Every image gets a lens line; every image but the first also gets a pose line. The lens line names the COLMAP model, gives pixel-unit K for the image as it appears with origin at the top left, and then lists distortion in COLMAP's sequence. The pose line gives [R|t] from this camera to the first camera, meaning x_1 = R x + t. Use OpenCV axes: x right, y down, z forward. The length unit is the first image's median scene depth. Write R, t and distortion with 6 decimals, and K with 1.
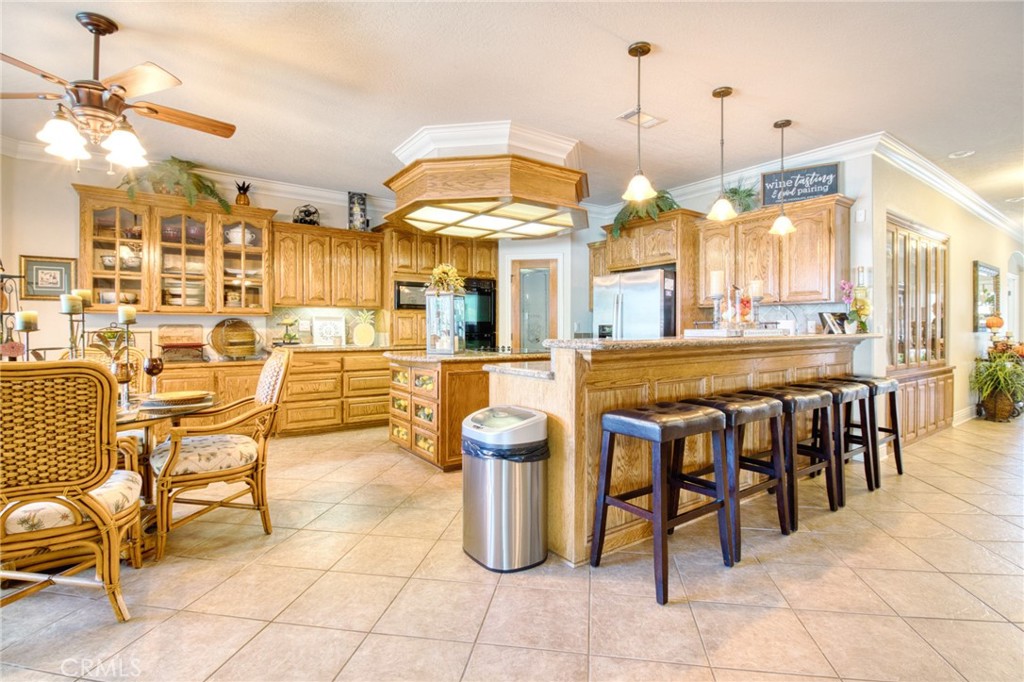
lens RADIAL K [[486.3, 0, 518.9], [0, 486.3, 330.4], [0, 0, 1]] dist [-0.003088, -0.012194]
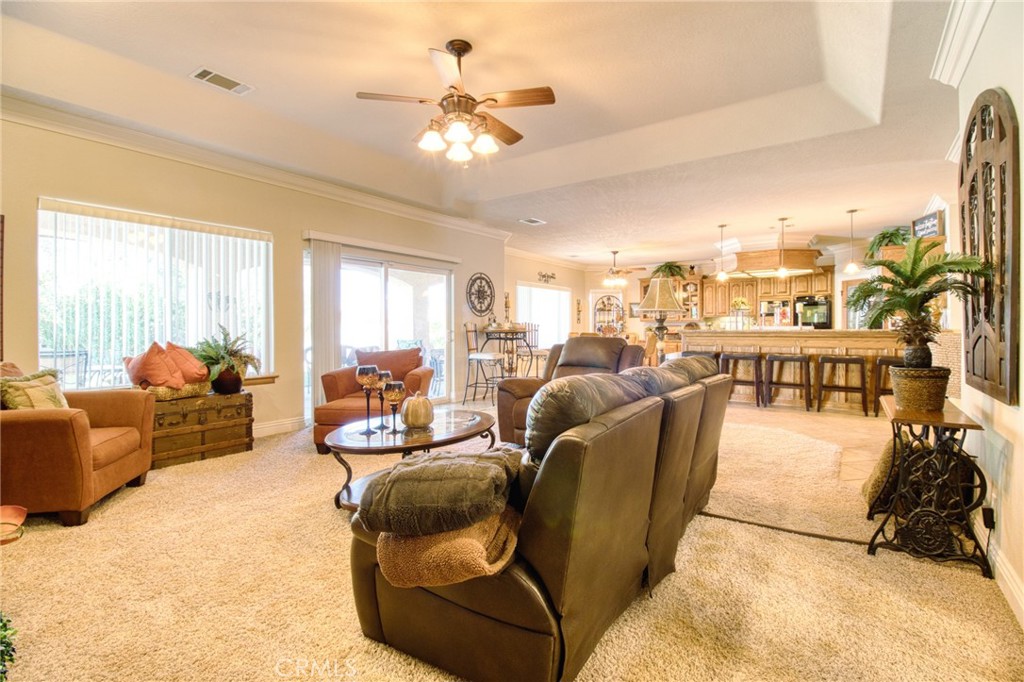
lens RADIAL K [[486.3, 0, 518.9], [0, 486.3, 330.4], [0, 0, 1]] dist [-0.003088, -0.012194]
pose [[0.326251, 0.004299, -0.945273, 1.430362], [0.000663, 0.999988, 0.004777, 0.001109], [0.945283, -0.002185, 0.326244, -0.578847]]
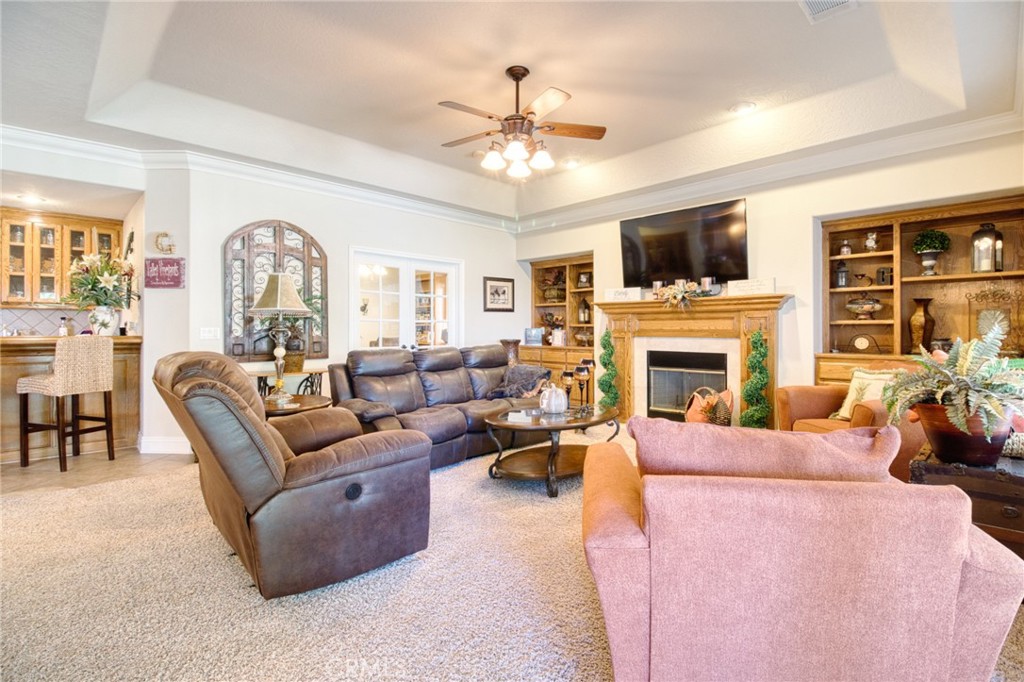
lens RADIAL K [[480.3, 0, 518.1], [0, 480.3, 327.0], [0, 0, 1]] dist [-0.000051, -0.013831]
pose [[-0.152559, 0.003122, 0.988289, 0.019564], [0.002289, 0.999993, -0.002805, -0.000135], [-0.988292, 0.001834, -0.152565, -0.314277]]
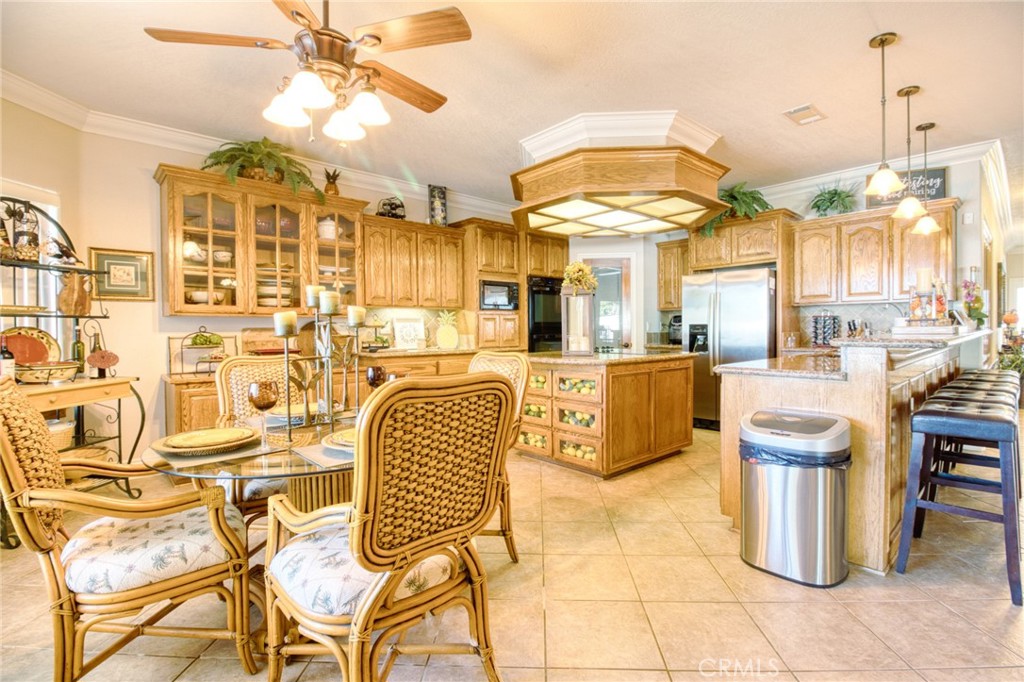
lens RADIAL K [[475.8, 0, 519.3], [0, 475.8, 338.1], [0, 0, 1]] dist [-0.004834, -0.009706]
pose [[0.993472, -0.013020, 0.113332, -0.336988], [0.011346, 0.999817, 0.015408, -0.001885], [-0.113512, -0.014022, 0.993438, 0.078281]]
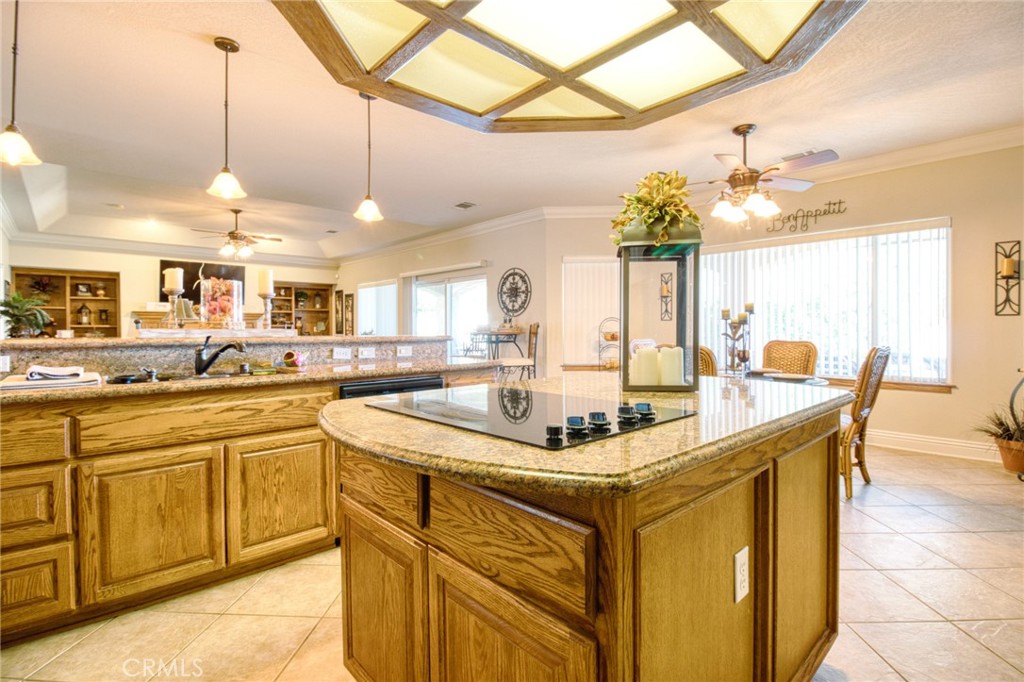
lens RADIAL K [[475.8, 0, 519.3], [0, 475.8, 338.1], [0, 0, 1]] dist [-0.004834, -0.009706]
pose [[-0.991339, 0.002182, -0.131311, 0.023071], [-0.000801, 0.999743, 0.022666, -0.004417], [0.131327, 0.022575, -0.991082, 1.266247]]
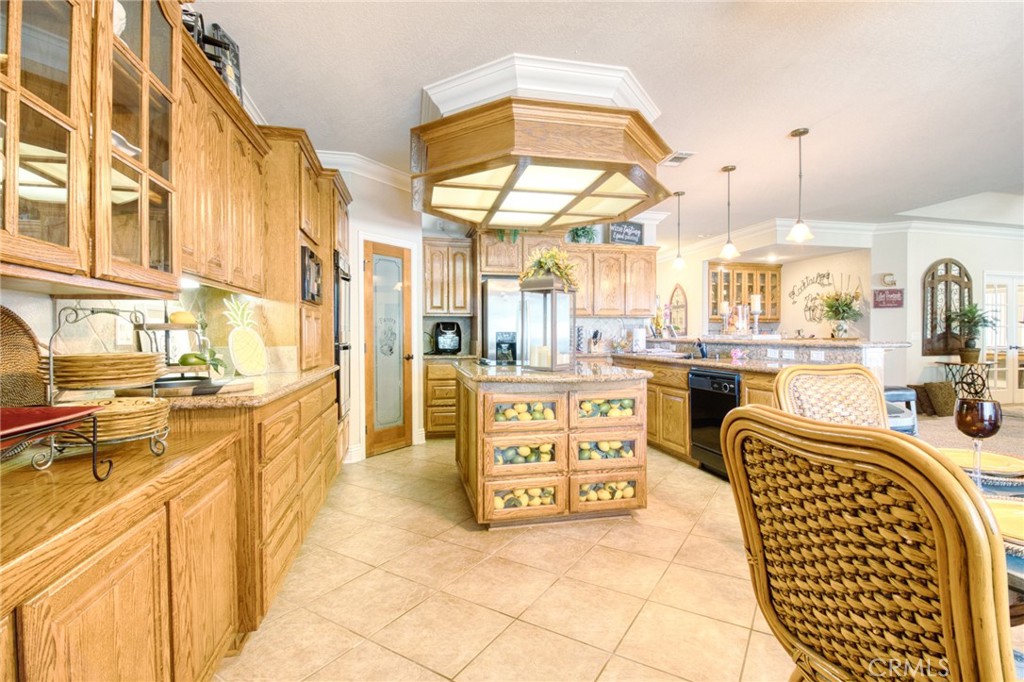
lens RADIAL K [[475.8, 0, 519.3], [0, 475.8, 338.1], [0, 0, 1]] dist [-0.004834, -0.009706]
pose [[0.390291, -0.008233, 0.920655, -0.747956], [0.009170, 0.999945, 0.005055, -0.004126], [-0.920646, 0.006469, 0.390345, 0.691548]]
